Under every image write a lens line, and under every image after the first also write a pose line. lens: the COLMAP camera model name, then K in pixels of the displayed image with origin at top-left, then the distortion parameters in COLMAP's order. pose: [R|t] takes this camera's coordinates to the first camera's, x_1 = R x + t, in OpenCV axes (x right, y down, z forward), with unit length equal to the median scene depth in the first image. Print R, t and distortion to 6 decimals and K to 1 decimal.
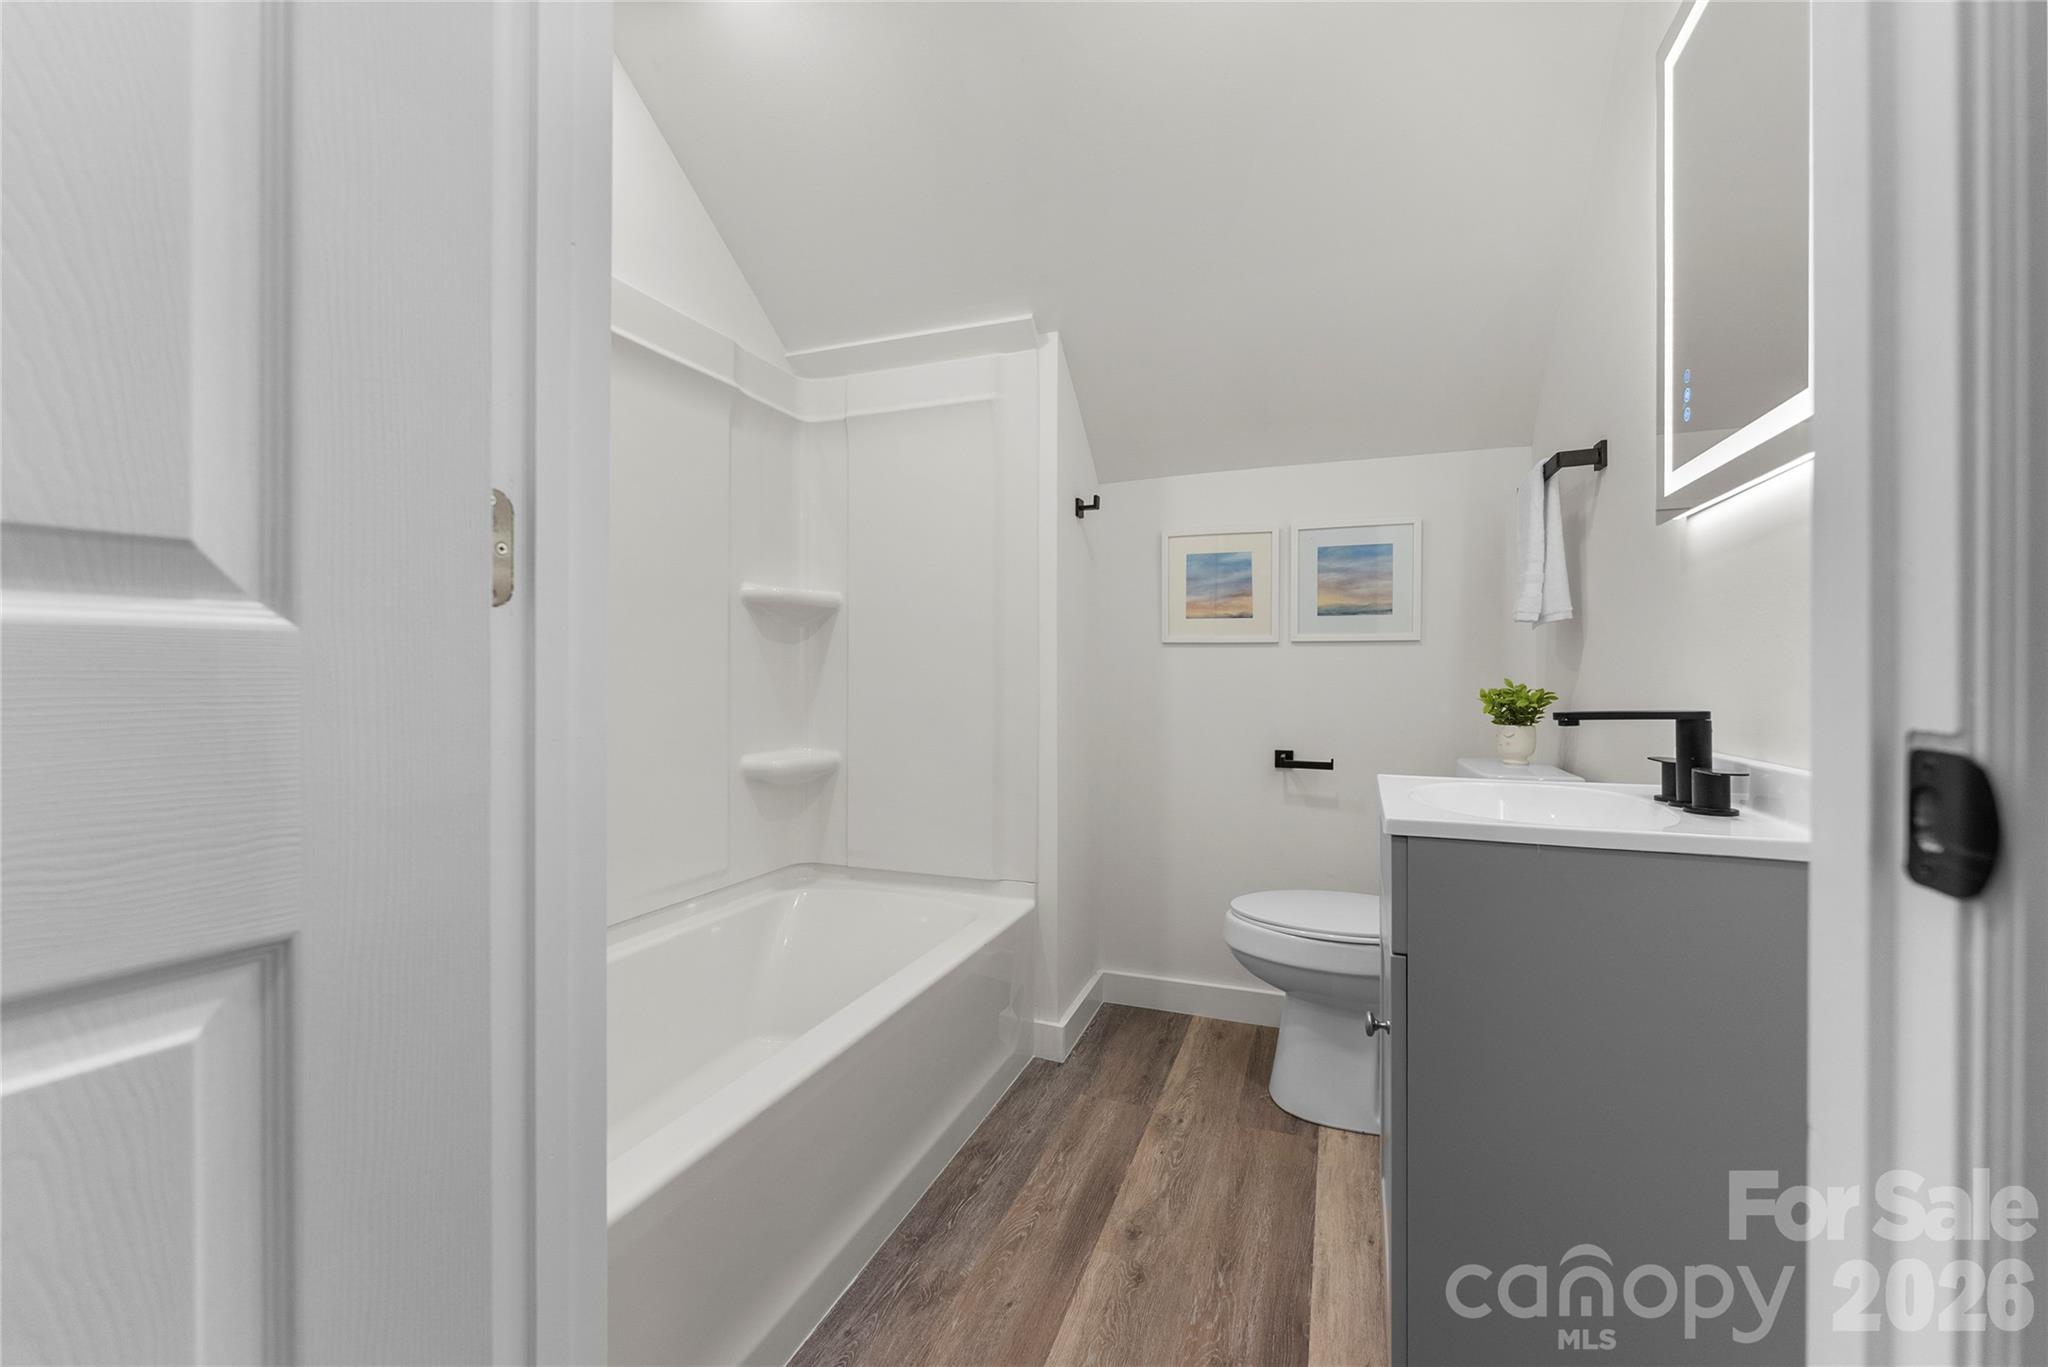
lens RADIAL K [[824.9, 0, 1030.9], [0, 824.9, 679.3], [0, 0, 1]] dist [-0.000335, -0.000828]
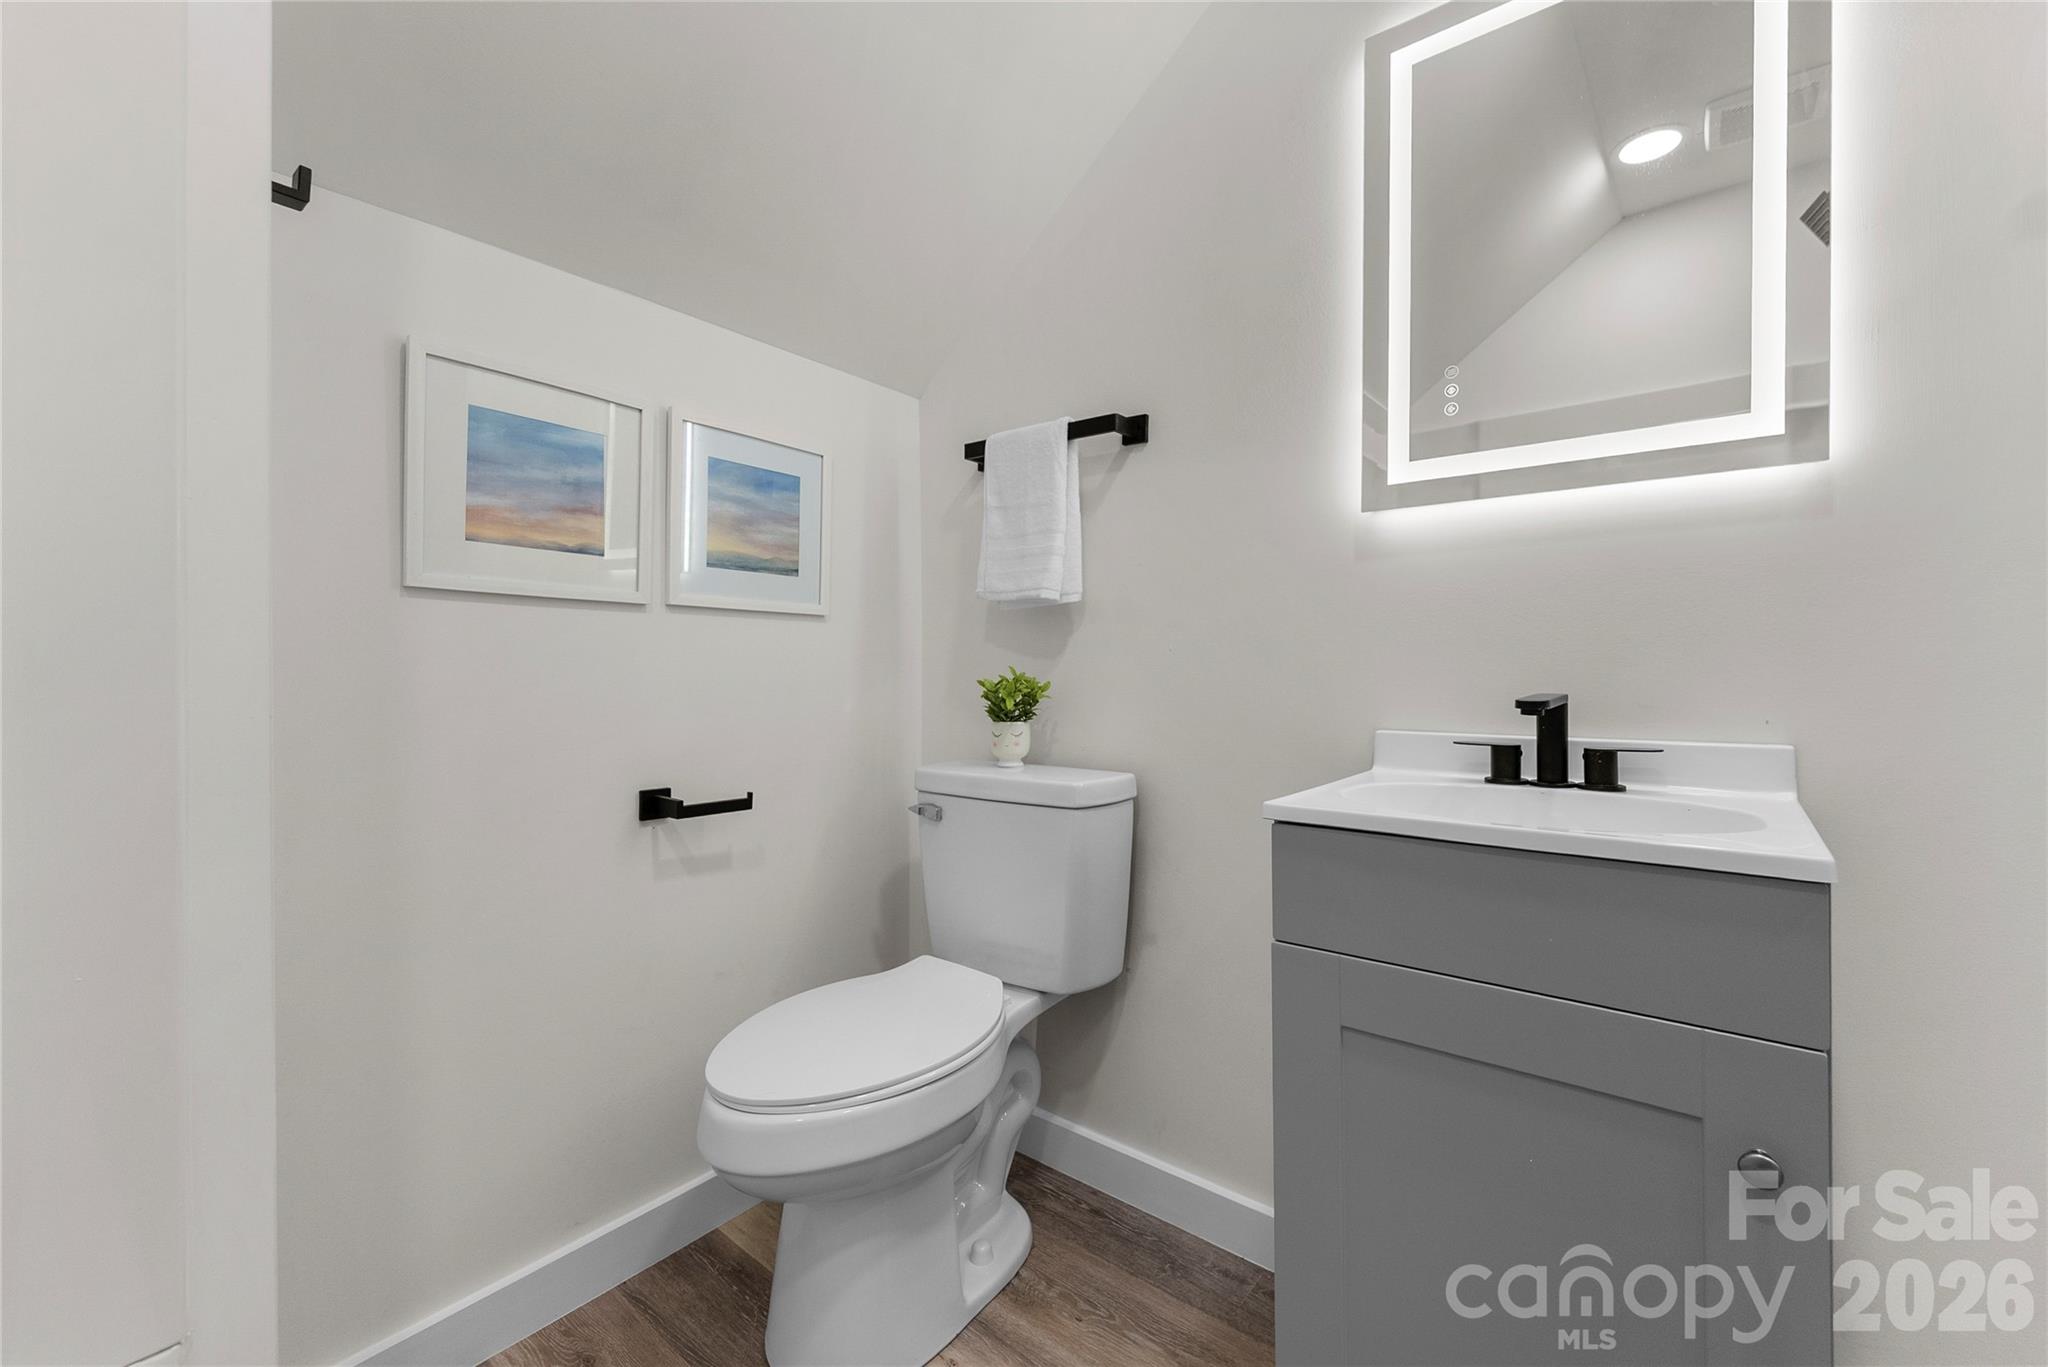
lens RADIAL K [[824.9, 0, 1028.1], [0, 824.9, 670.8], [0, 0, 1]] dist [-0.000335, -0.000828]
pose [[0.306417, -0.000869, 0.951897, -0.169646], [0.004581, 0.999989, -0.000562, 0.003475], [-0.951886, 0.004533, 0.306418, 0.568510]]
